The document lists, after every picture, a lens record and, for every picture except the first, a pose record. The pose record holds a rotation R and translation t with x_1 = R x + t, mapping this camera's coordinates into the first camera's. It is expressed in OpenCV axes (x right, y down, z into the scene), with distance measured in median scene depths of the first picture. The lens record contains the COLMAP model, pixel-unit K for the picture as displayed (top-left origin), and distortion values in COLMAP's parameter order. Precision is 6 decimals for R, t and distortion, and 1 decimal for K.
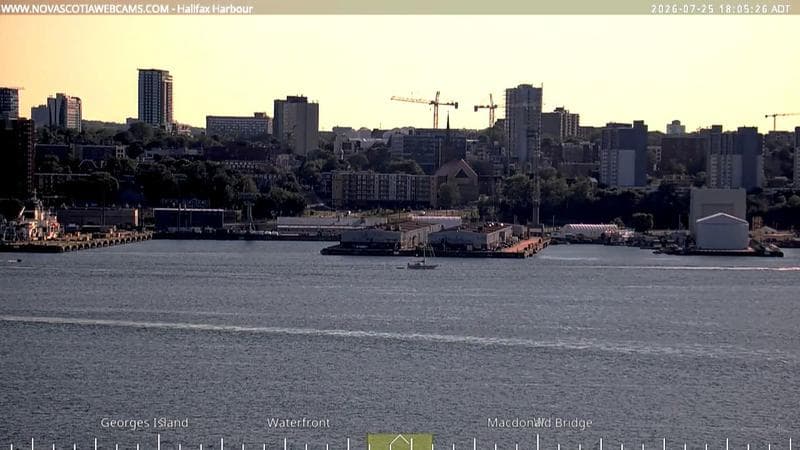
lens RADIAL K [[582.1, 0, 402.9], [0, 582.1, 224.8], [0, 0, 1]] dist [0.060212, 0.001797]
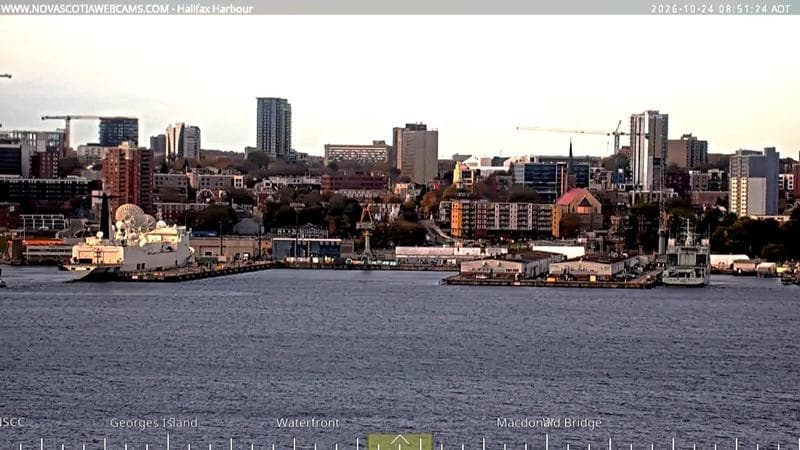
lens RADIAL K [[582.1, 0, 397.1], [0, 582.1, 224.3], [0, 0, 1]] dist [0.060212, 0.001797]
pose [[0.999996, -0.000279, 0.002774, -0.215400], [0.000274, 0.999999, 0.001563, -0.053046], [-0.002775, -0.001562, 0.999995, 0.022791]]
